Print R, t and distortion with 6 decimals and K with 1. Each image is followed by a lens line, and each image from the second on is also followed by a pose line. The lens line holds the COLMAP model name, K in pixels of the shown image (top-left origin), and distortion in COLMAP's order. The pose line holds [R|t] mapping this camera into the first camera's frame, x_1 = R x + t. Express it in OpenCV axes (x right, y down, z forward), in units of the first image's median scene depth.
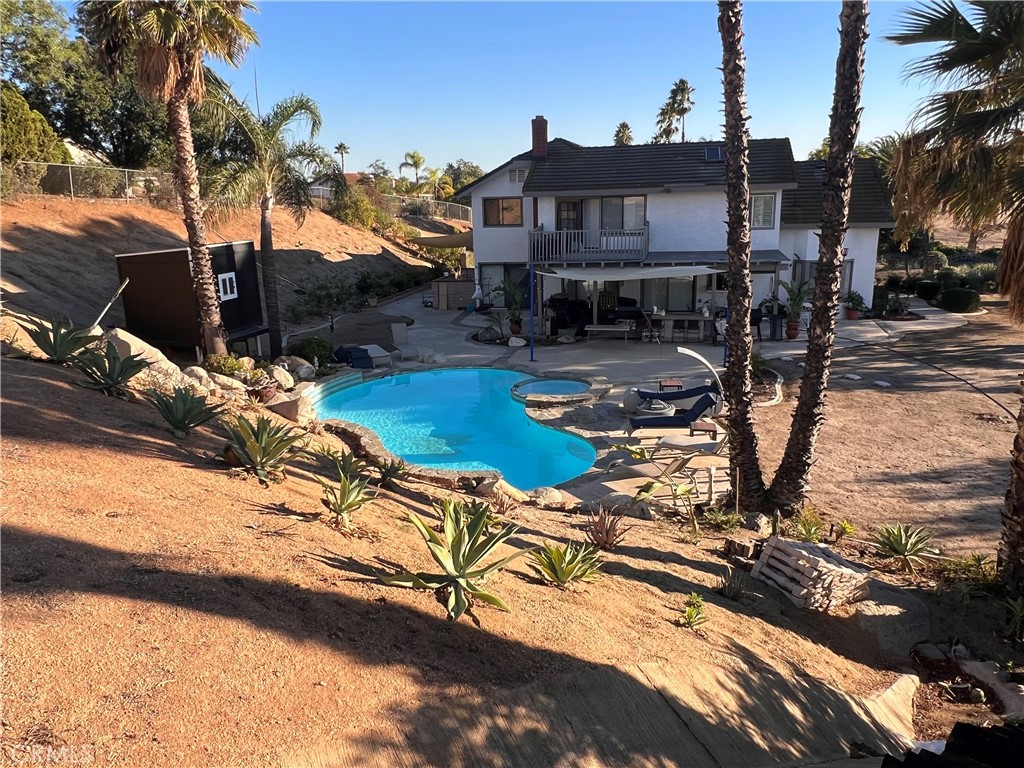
lens RADIAL K [[764.7, 0, 512.4], [0, 764.7, 388.9], [0, 0, 1]] dist [-0.004358, -0.003119]
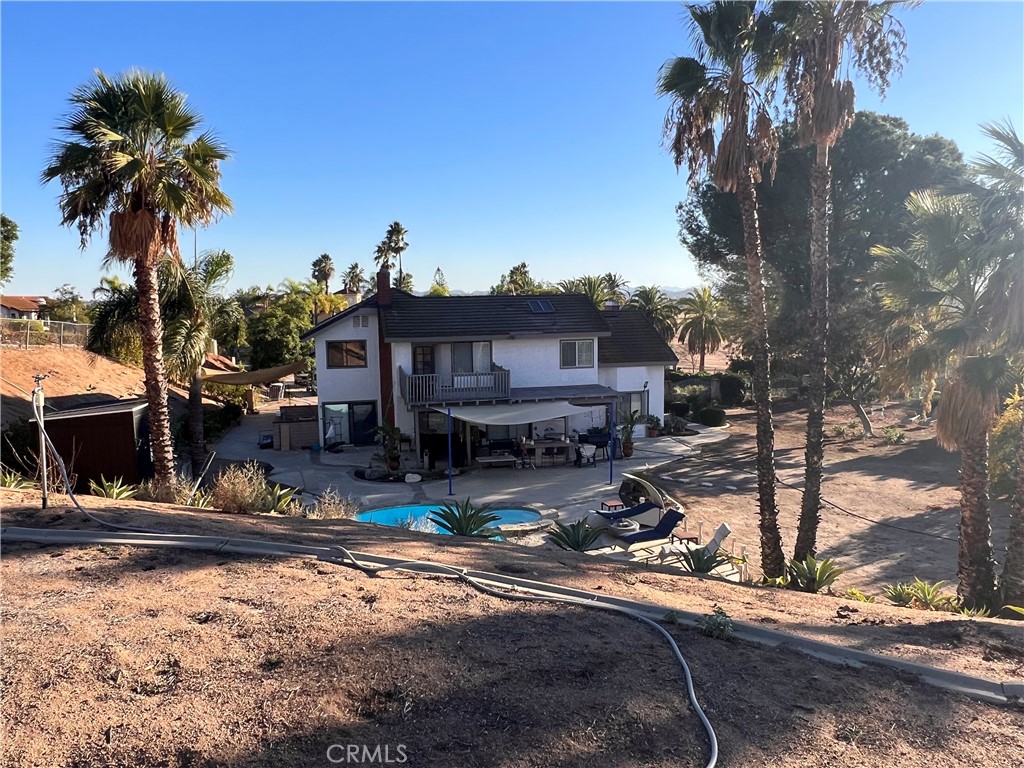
lens RADIAL K [[764.7, 0, 511.2], [0, 764.7, 380.8], [0, 0, 1]] dist [-0.004358, -0.003119]
pose [[0.901163, -0.028790, 0.432523, -0.302848], [0.097870, 0.985541, -0.138312, -0.031245], [-0.422287, 0.166973, 0.890951, -0.033607]]
